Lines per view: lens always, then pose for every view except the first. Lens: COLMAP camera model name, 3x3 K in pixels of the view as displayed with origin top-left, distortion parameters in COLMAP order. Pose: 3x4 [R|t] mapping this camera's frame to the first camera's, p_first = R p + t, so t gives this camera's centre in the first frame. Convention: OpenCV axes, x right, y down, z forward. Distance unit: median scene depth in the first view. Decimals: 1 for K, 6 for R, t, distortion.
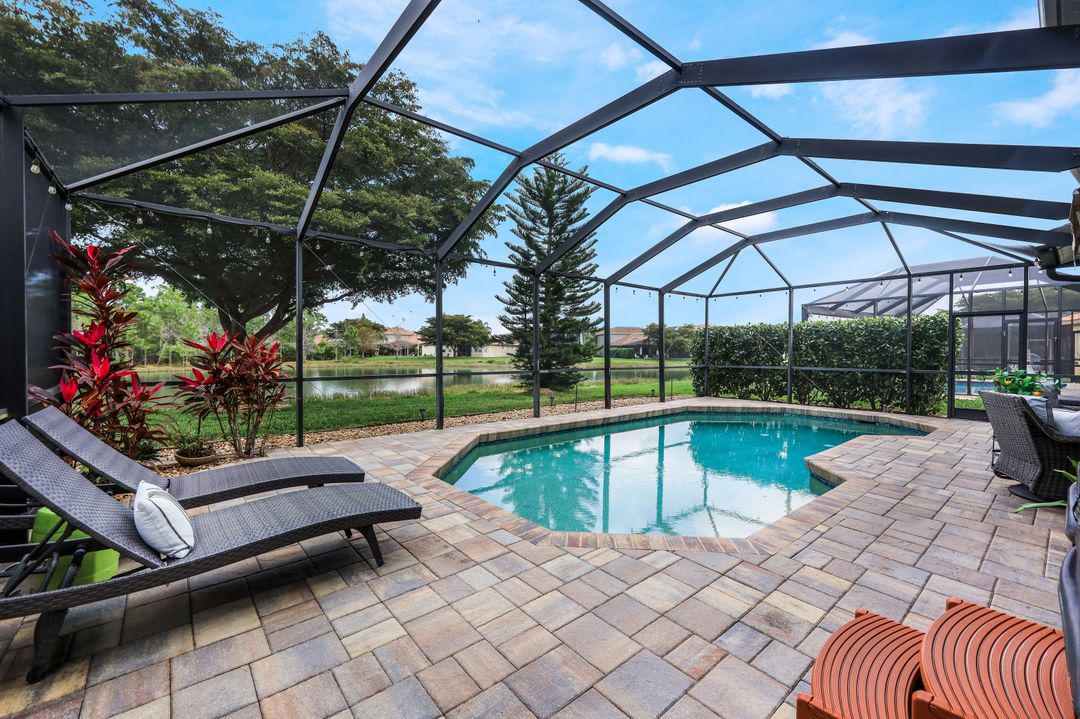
lens RADIAL K [[439.2, 0, 540.0], [0, 439.2, 359.5], [0, 0, 1]] dist [-0.000415, -0.000155]
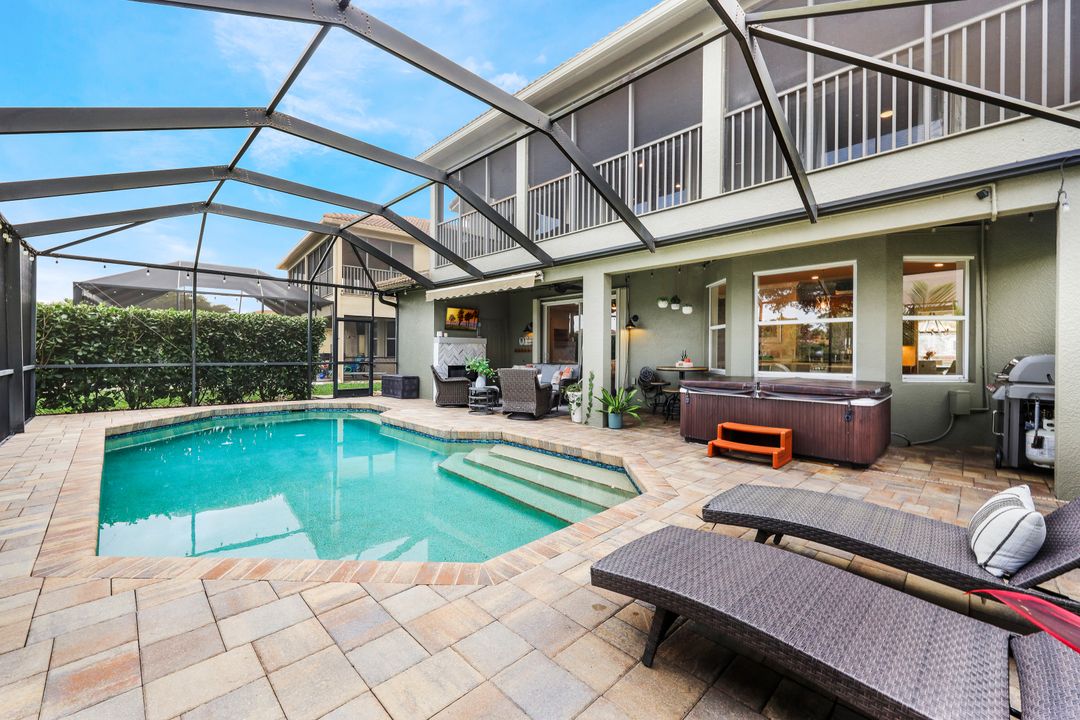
lens RADIAL K [[439.2, 0, 540.0], [0, 439.2, 360.0], [0, 0, 1]] dist [-0.000415, -0.000155]
pose [[-0.090578, -0.020700, 0.995674, -0.349602], [0.007904, 0.999738, 0.021504, -0.002136], [-0.995858, 0.009818, -0.090391, 0.424411]]
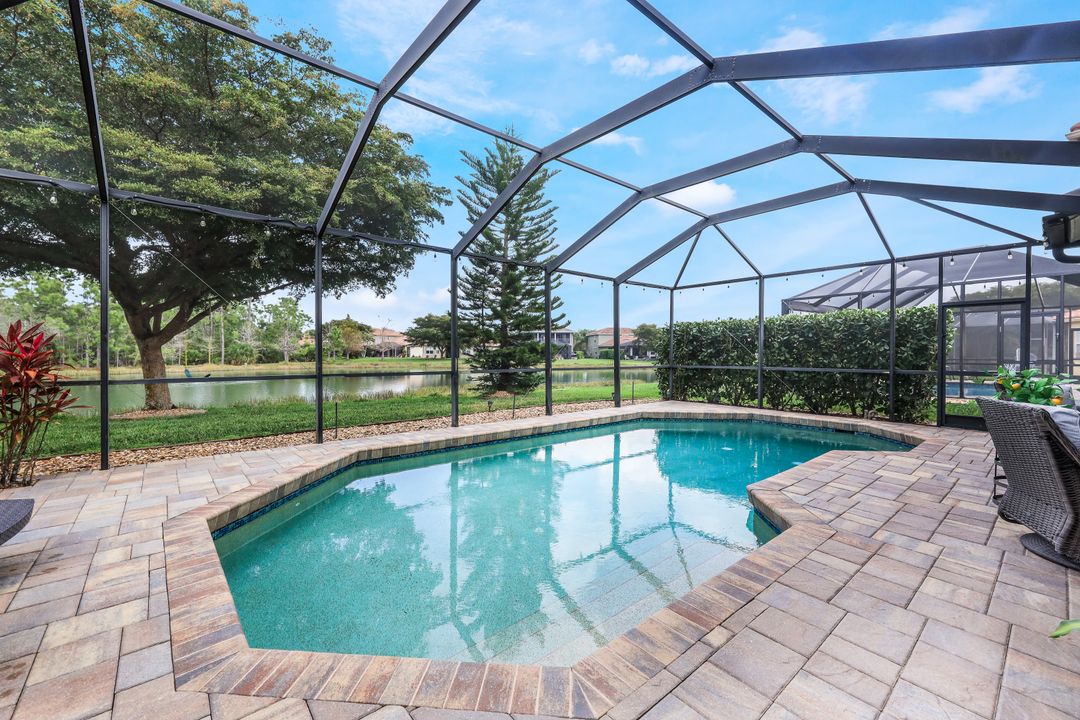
lens RADIAL K [[439.2, 0, 540.0], [0, 439.2, 360.0], [0, 0, 1]] dist [-0.000415, -0.000155]
pose [[0.999953, -0.000536, 0.009690, 0.121777], [0.000556, 0.999998, -0.002115, 0.004668], [-0.009688, 0.002120, 0.999951, 0.126424]]
